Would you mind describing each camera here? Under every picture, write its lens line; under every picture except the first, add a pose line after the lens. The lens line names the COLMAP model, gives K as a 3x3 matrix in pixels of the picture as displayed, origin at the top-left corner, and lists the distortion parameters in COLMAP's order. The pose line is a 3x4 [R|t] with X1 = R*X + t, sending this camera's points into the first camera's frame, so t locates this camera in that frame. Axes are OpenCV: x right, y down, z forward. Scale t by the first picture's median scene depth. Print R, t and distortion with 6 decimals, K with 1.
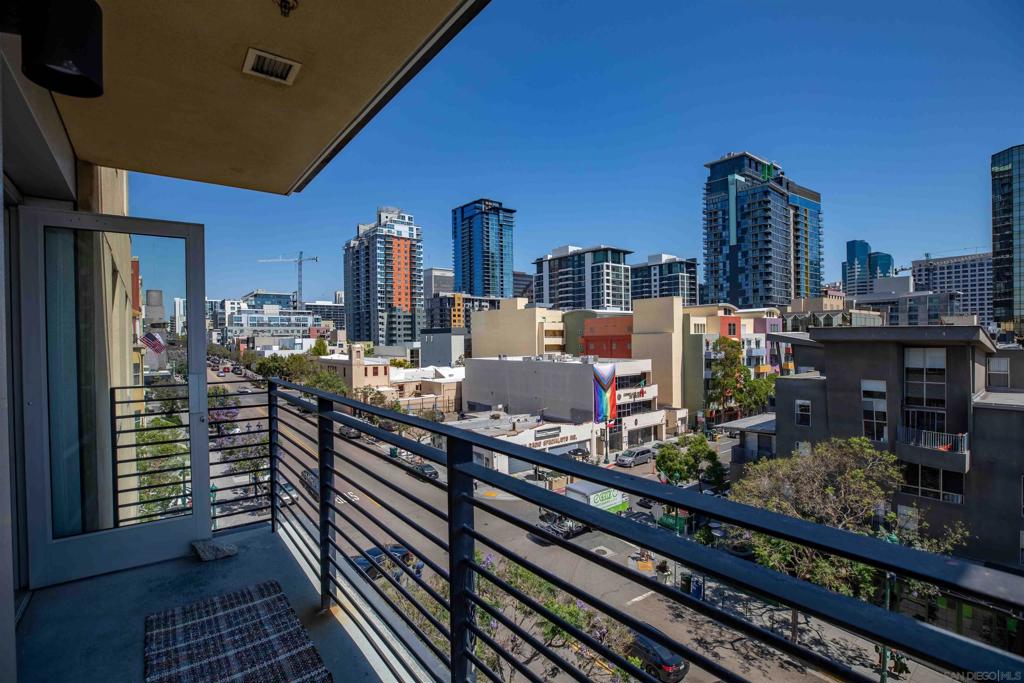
lens RADIAL K [[475.4, 0, 514.9], [0, 475.4, 347.4], [0, 0, 1]] dist [-0.038015, 0.010200]
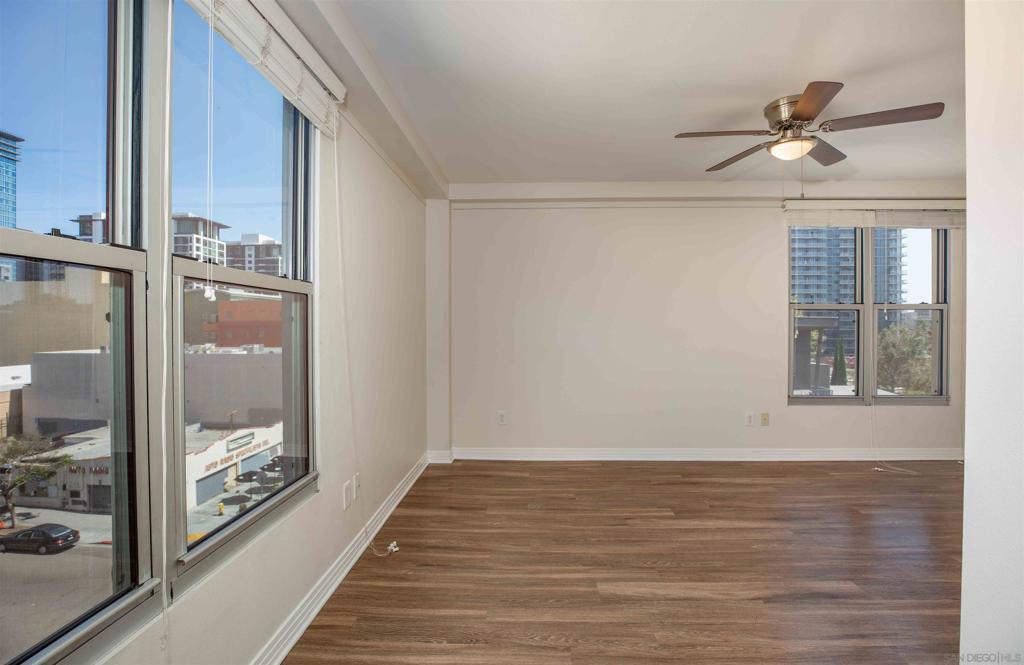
lens RADIAL K [[478.3, 0, 505.5], [0, 478.3, 327.9], [0, 0, 1]] dist [-0.054601, 0.015603]
pose [[0.650986, 0.007463, 0.759053, -0.158389], [0.006095, 0.999868, -0.015058, 0.002928], [-0.759065, 0.014429, 0.650854, 0.099718]]
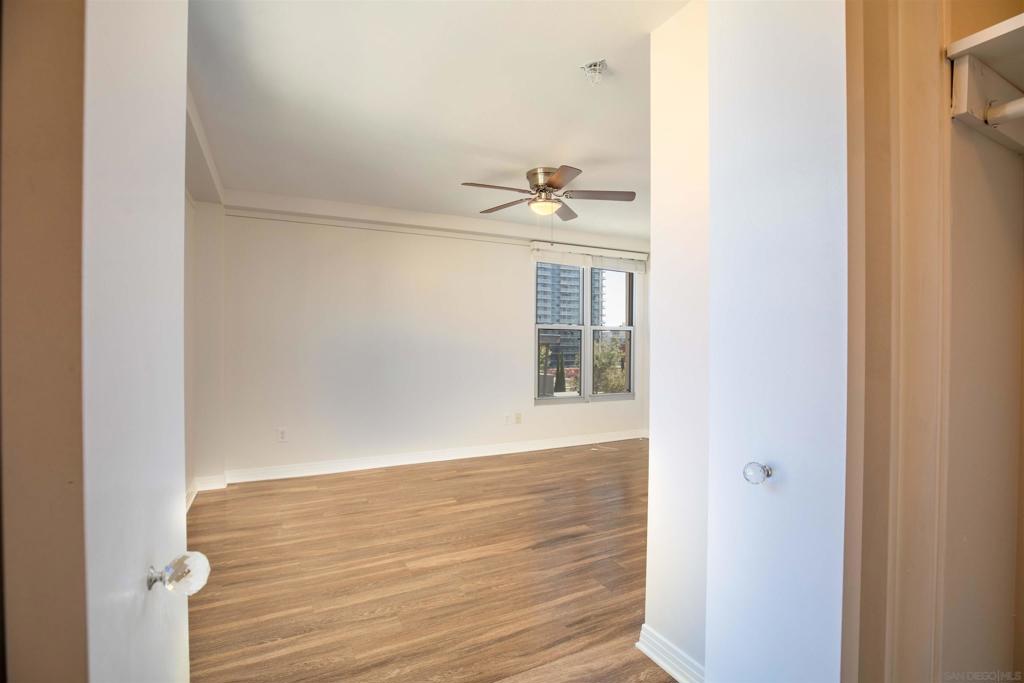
lens RADIAL K [[483.4, 0, 512.0], [0, 483.4, 341.5], [0, 0, 1]] dist [-0.049892, 0.000298]
pose [[0.184563, 0.012681, 0.982739, -0.165212], [0.010234, 0.999838, -0.014823, 0.003022], [-0.982767, 0.012793, 0.184404, 0.100632]]
